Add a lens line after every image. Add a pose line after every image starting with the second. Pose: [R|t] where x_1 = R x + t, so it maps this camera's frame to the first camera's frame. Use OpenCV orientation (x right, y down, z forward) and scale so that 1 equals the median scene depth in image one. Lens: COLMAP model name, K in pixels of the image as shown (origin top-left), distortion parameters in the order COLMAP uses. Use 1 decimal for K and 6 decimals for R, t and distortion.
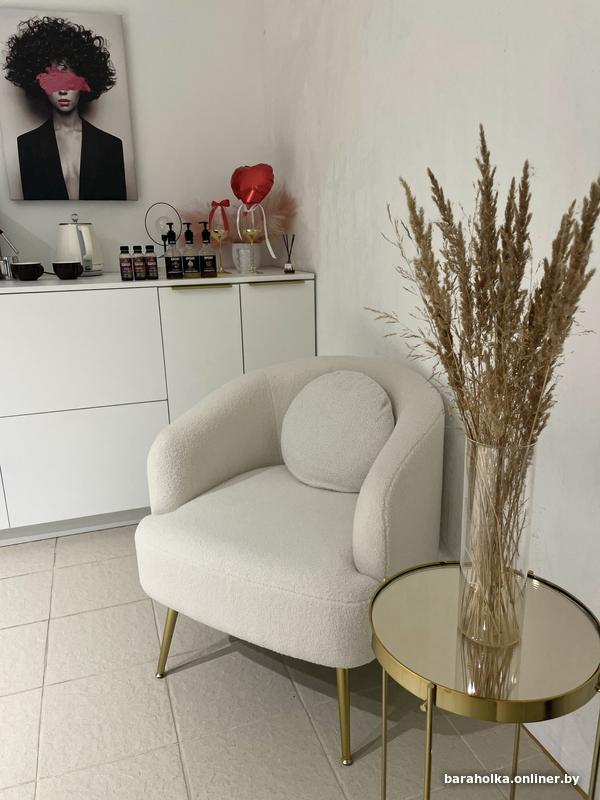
lens RADIAL K [[613.7, 0, 294.0], [0, 613.7, 396.1], [0, 0, 1]] dist [0.054740, -0.046339]
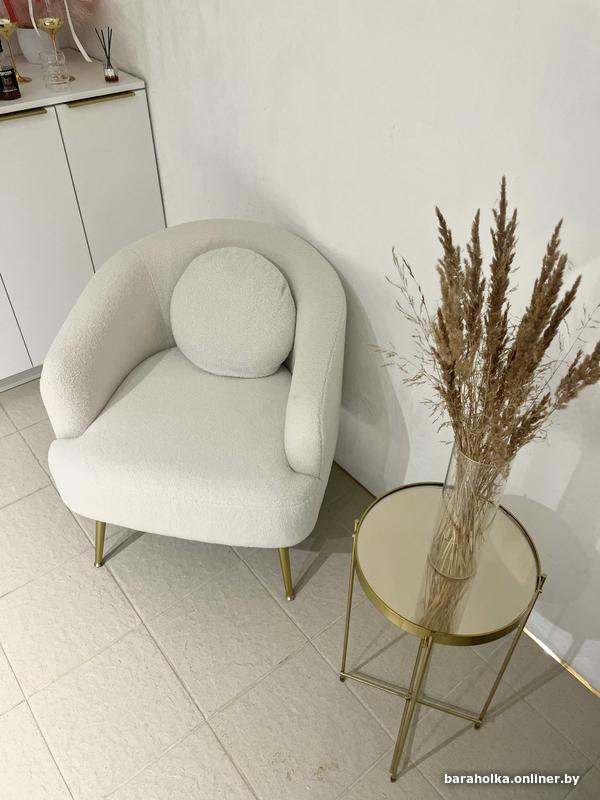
lens RADIAL K [[613.7, 0, 298.8], [0, 613.7, 392.0], [0, 0, 1]] dist [0.054740, -0.046339]
pose [[0.938136, -0.200687, 0.282179, -0.148432], [0.064224, 0.901627, 0.427720, -0.273542], [-0.340258, -0.383137, 0.858738, 0.095079]]
